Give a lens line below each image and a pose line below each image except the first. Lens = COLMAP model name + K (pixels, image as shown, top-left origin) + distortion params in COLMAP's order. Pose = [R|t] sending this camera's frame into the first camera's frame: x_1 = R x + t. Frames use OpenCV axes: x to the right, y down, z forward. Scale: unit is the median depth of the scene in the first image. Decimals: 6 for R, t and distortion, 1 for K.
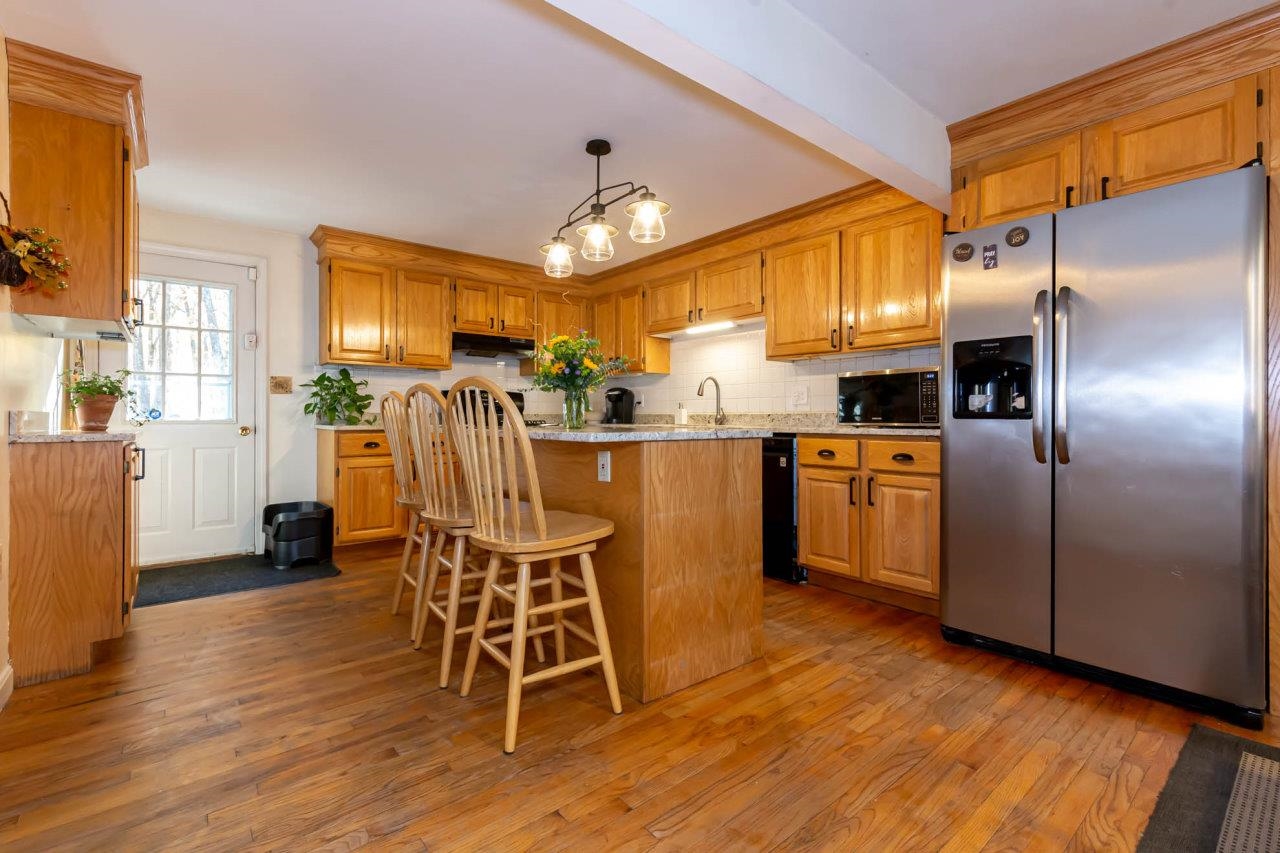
lens RADIAL K [[568.3, 0, 630.5], [0, 568.3, 424.2], [0, 0, 1]] dist [0.004901, -0.002125]
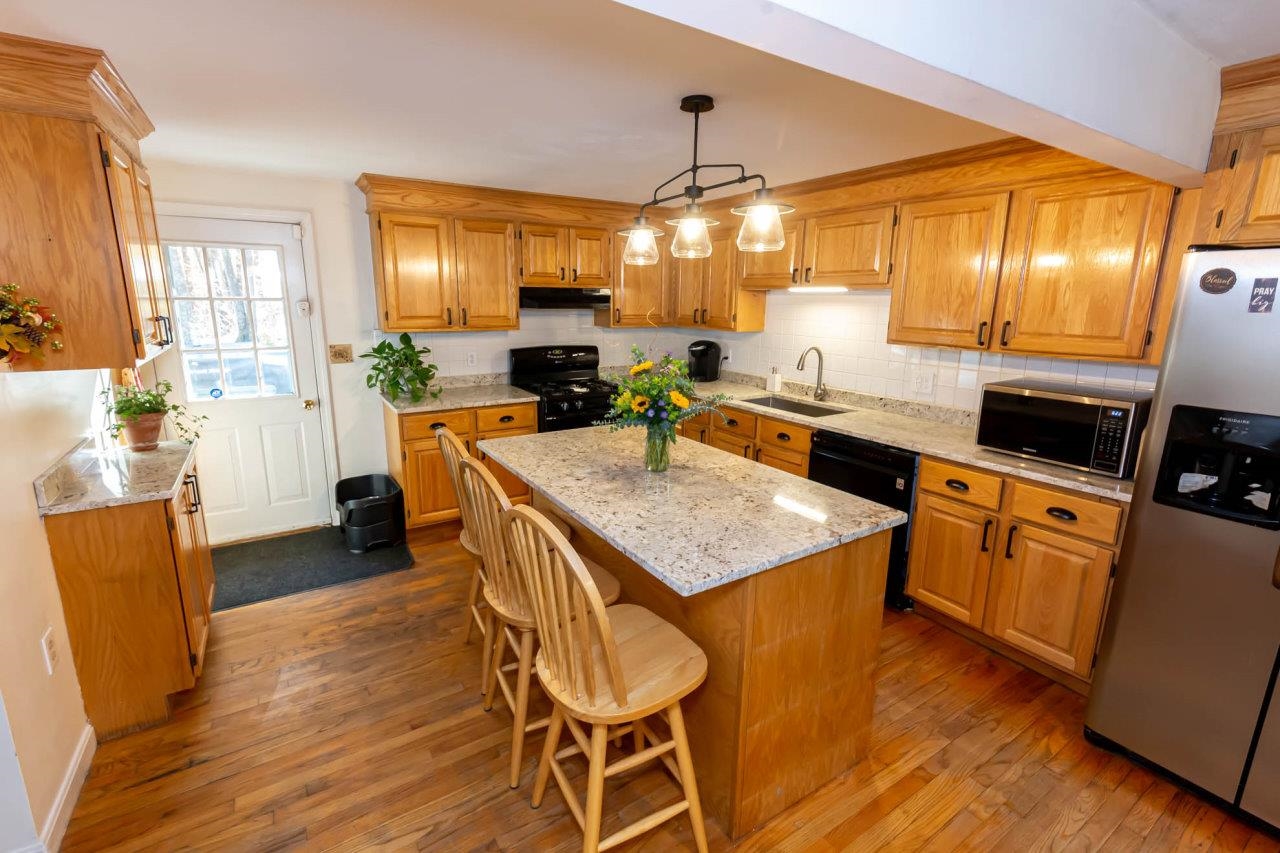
lens RADIAL K [[568.3, 0, 646.0], [0, 568.3, 422.5], [0, 0, 1]] dist [0.004901, -0.002125]
pose [[0.994417, 0.036760, -0.098915, -0.034003], [-0.015074, 0.977235, 0.211625, -0.236296], [0.104443, -0.208953, 0.972332, 0.184063]]
